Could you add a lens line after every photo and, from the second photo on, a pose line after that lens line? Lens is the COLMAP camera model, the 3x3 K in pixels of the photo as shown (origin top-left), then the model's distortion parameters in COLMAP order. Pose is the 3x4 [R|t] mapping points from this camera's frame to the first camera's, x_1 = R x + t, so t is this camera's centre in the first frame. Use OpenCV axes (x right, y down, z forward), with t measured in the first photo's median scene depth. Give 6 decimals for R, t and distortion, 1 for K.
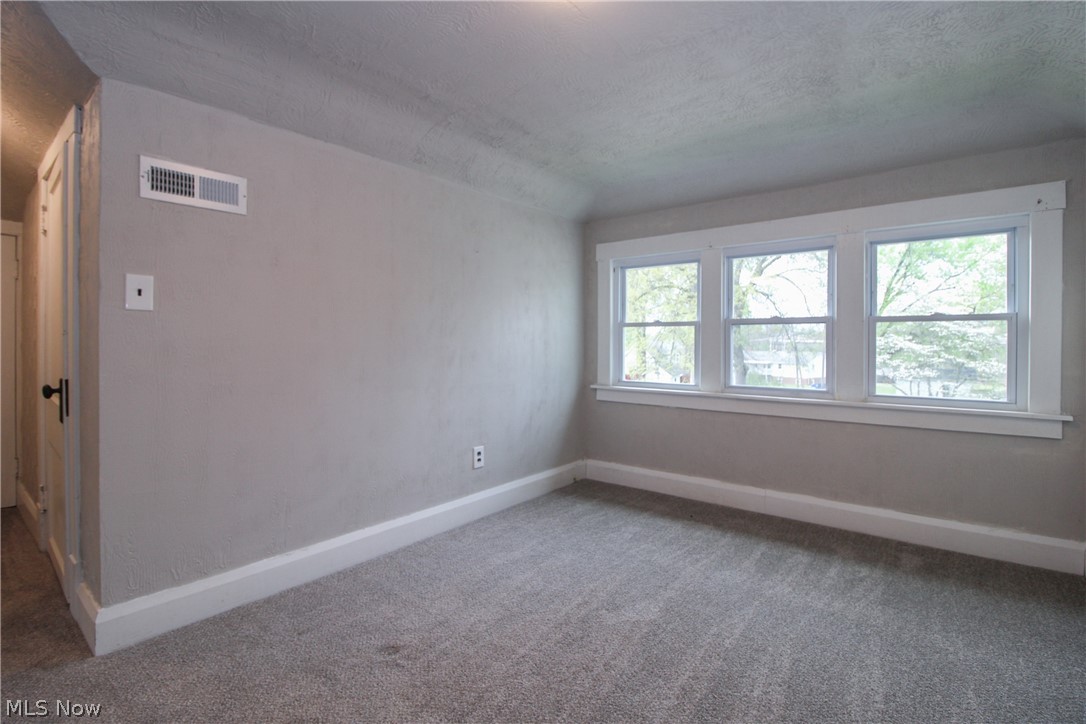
lens RADIAL K [[512.5, 0, 548.3], [0, 512.5, 350.9], [0, 0, 1]] dist [-0.003563, -0.010092]
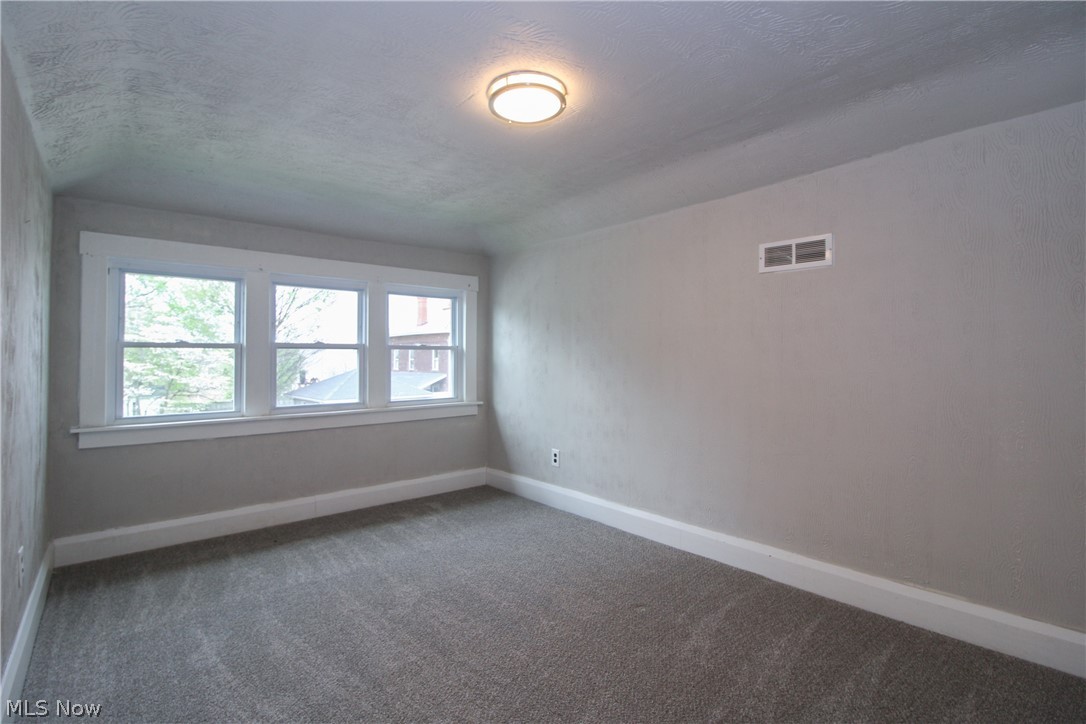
lens RADIAL K [[512.5, 0, 544.5], [0, 512.5, 354.7], [0, 0, 1]] dist [-0.003563, -0.010092]
pose [[0.190977, 0.003123, 0.981590, -0.540091], [0.022481, 0.999719, -0.007554, -0.017695], [-0.981337, 0.023510, 0.190853, 0.264229]]
